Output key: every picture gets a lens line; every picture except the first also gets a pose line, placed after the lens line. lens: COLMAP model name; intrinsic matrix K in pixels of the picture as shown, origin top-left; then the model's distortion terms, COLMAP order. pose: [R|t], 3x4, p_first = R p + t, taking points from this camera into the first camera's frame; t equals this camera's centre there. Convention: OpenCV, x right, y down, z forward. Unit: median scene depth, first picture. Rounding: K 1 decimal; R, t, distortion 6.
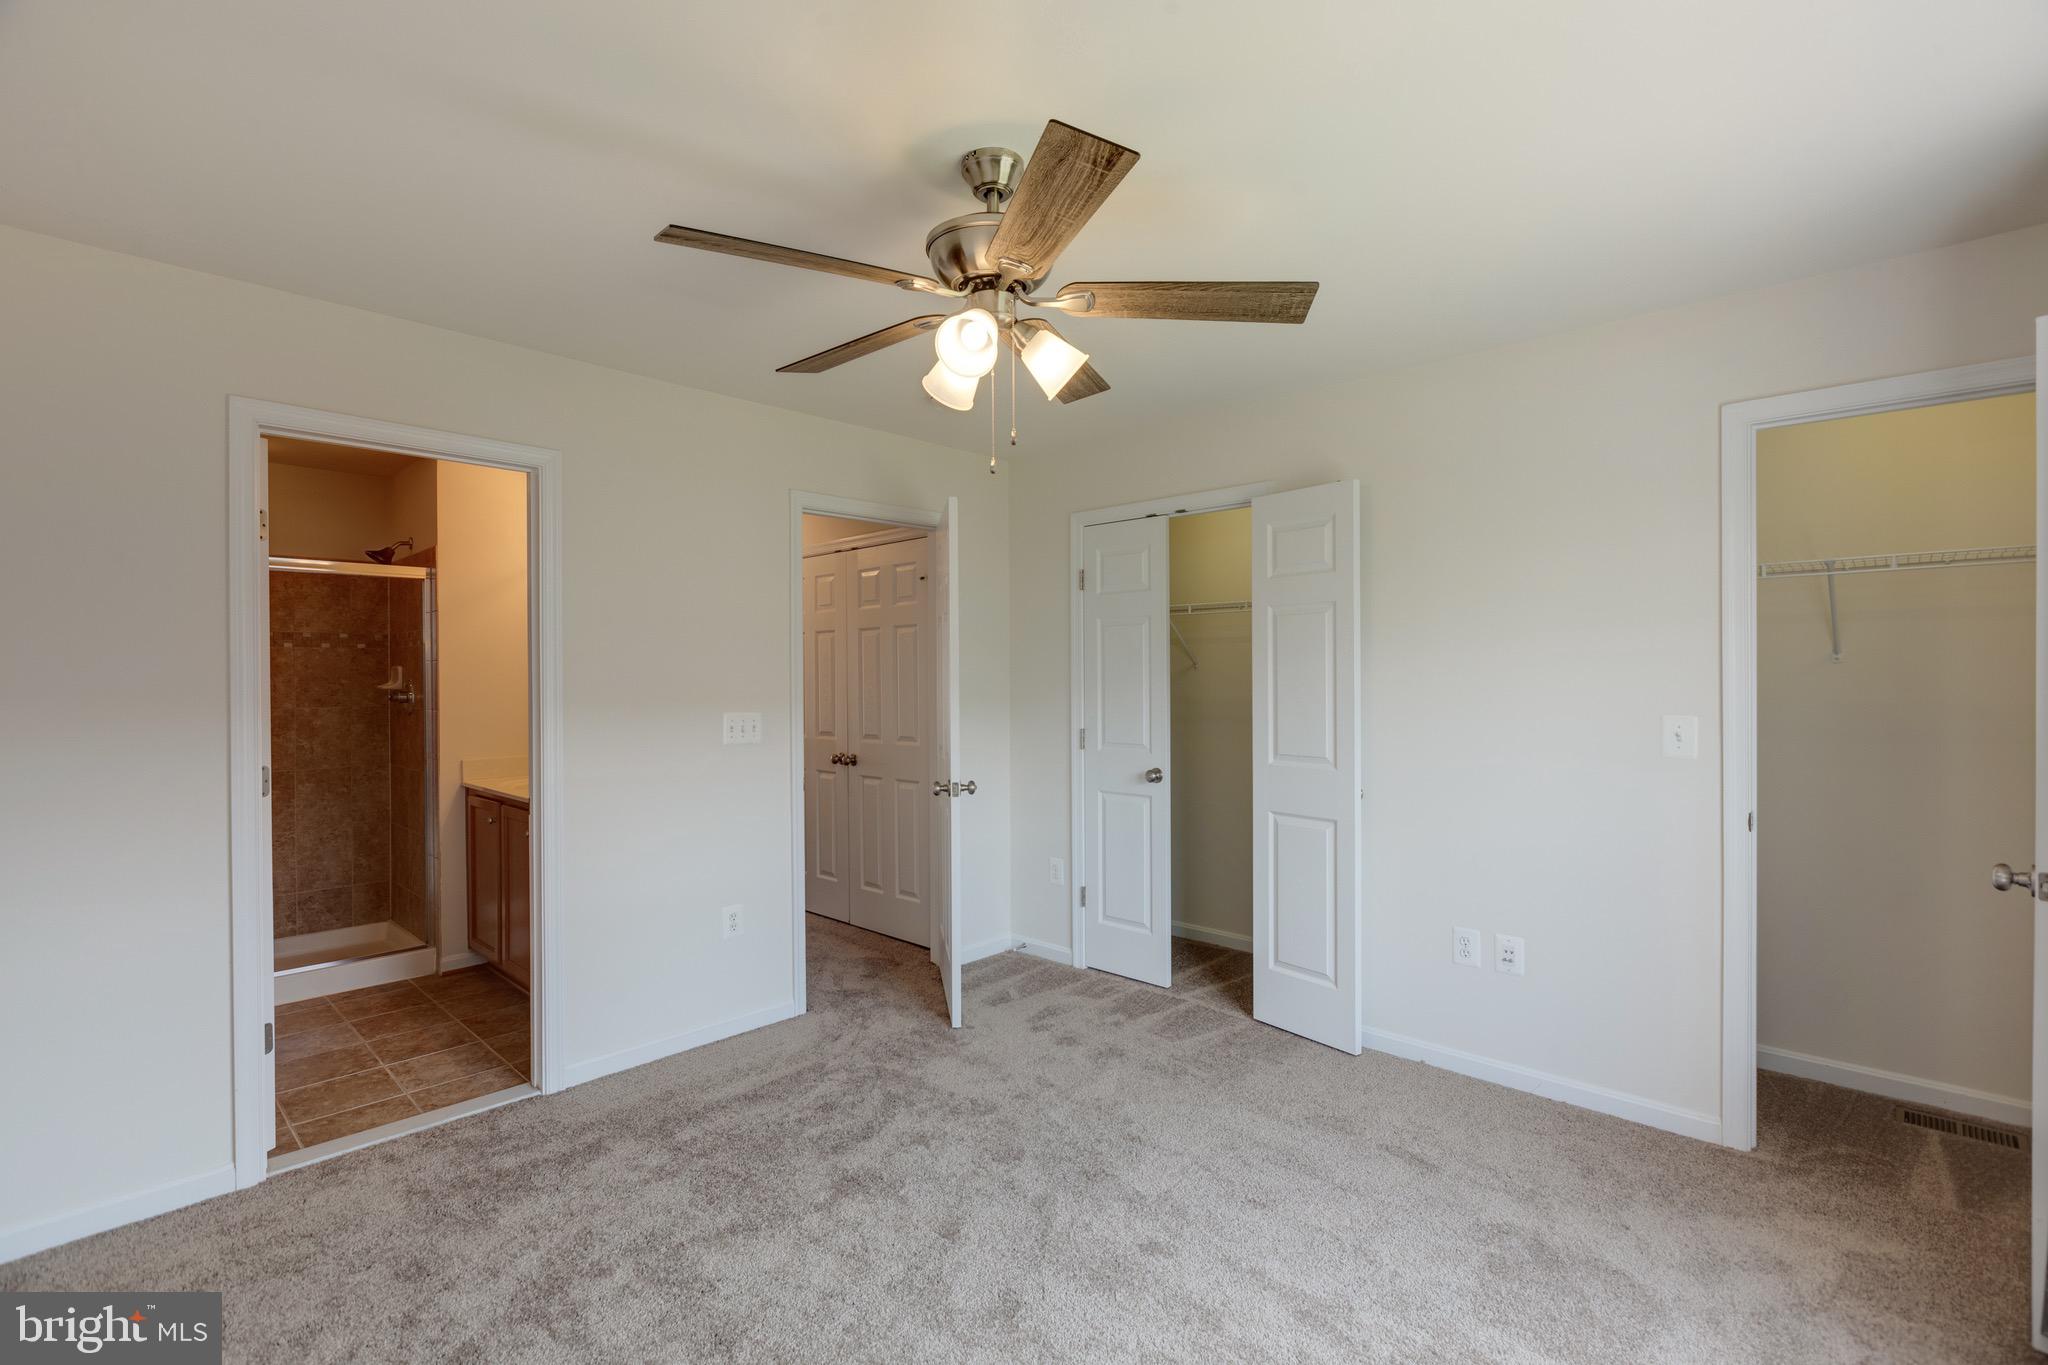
lens RADIAL K [[917.7, 0, 1029.7], [0, 917.7, 682.1], [0, 0, 1]] dist [-0.011237, 0.001302]
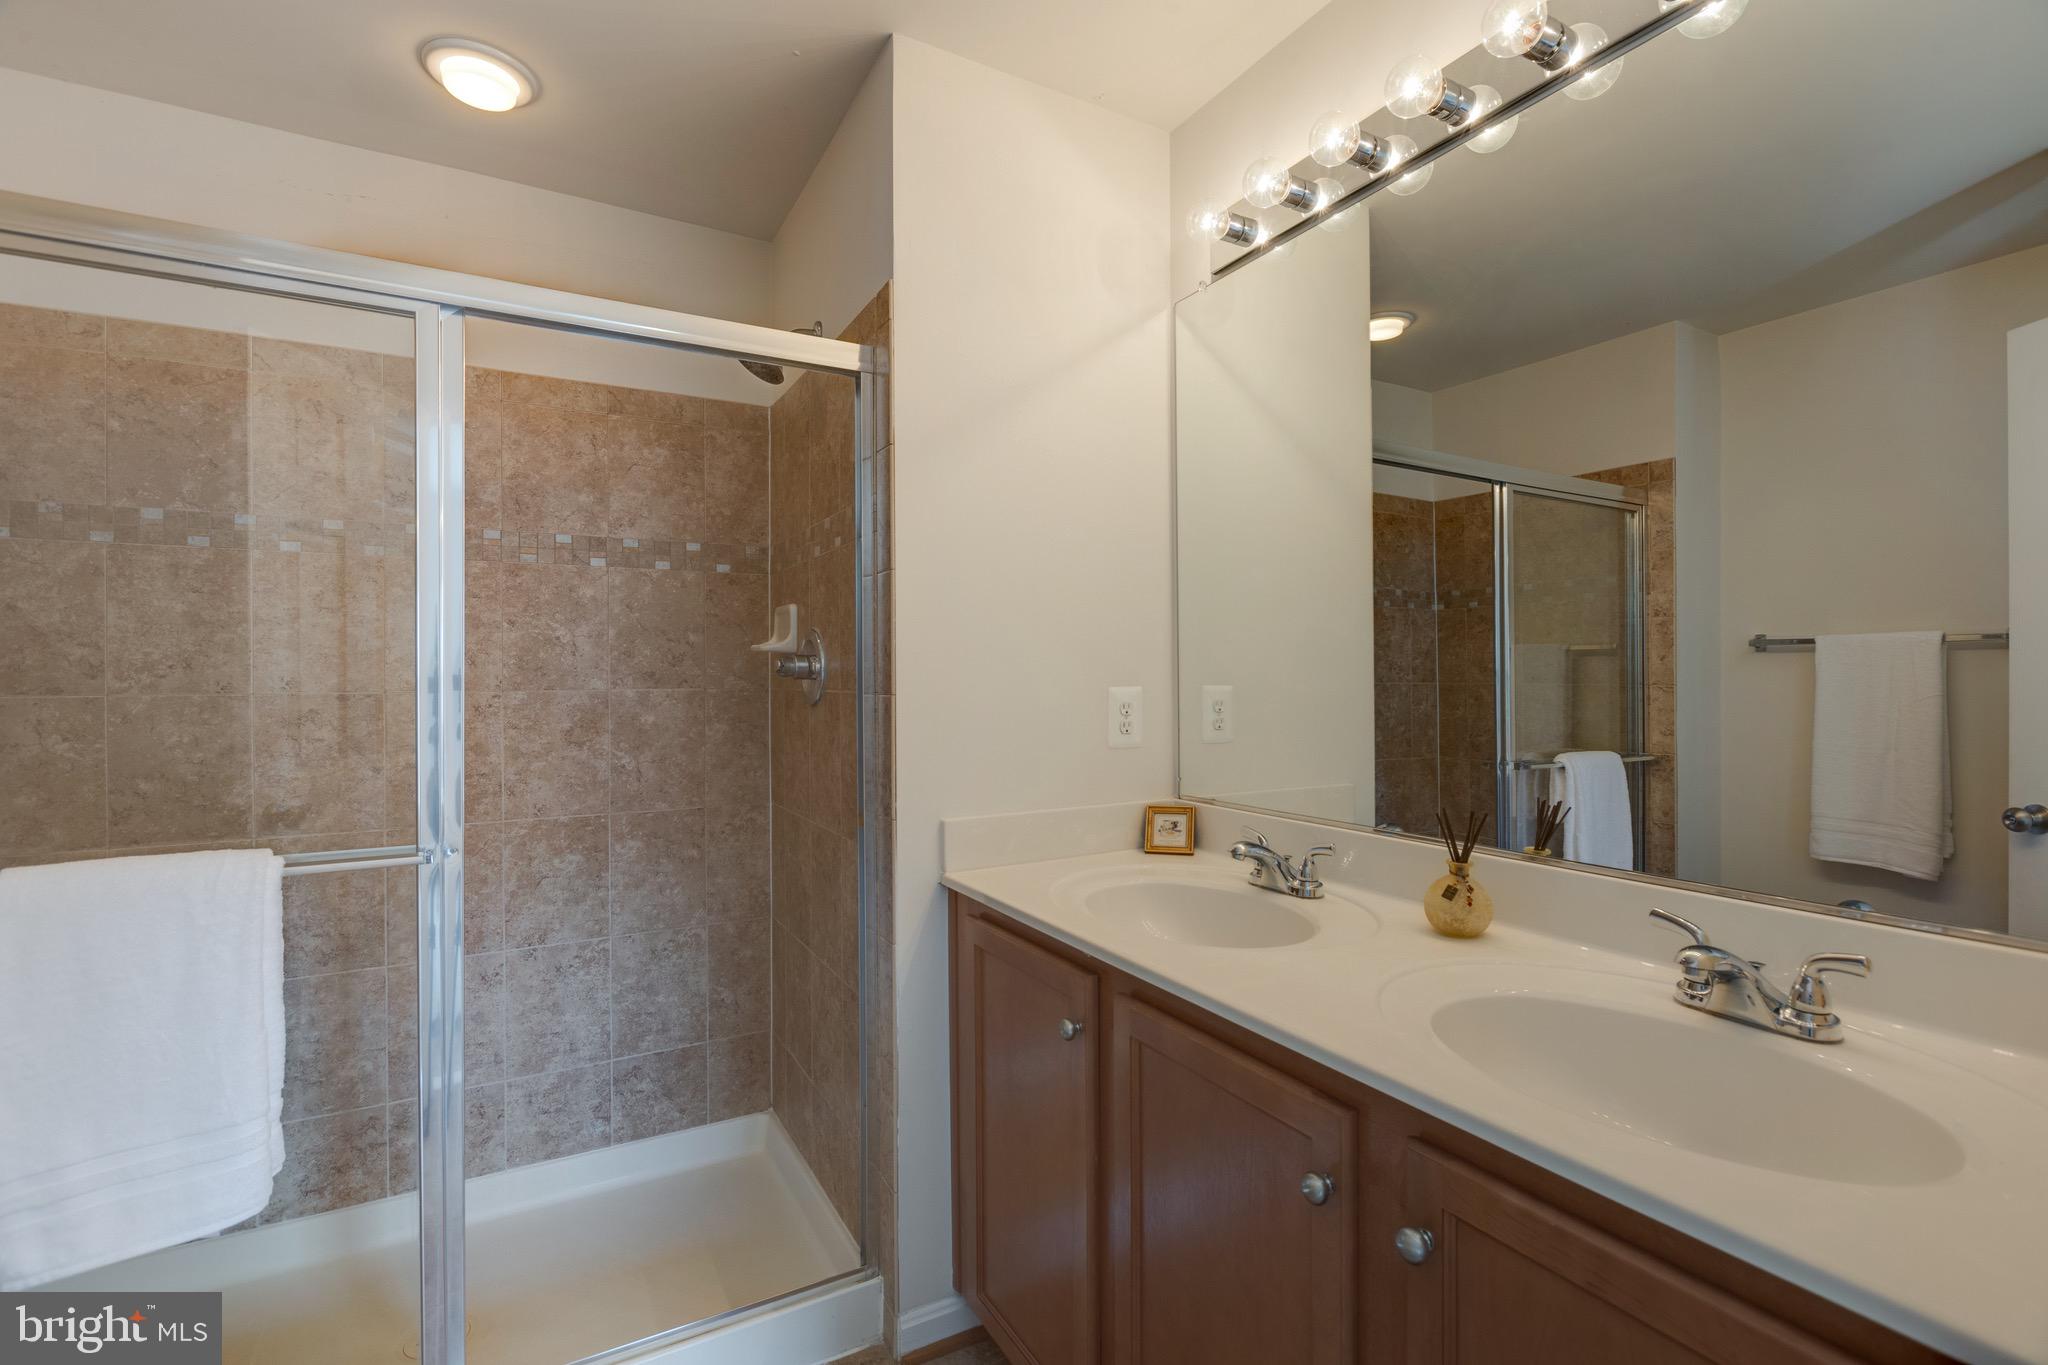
lens RADIAL K [[917.7, 0, 1025.8], [0, 917.7, 666.1], [0, 0, 1]] dist [-0.011237, 0.001302]
pose [[0.955197, -0.001379, -0.295967, -0.434623], [-0.000174, 0.999986, -0.005221, 0.018126], [0.295970, 0.005038, 0.955184, 0.581498]]
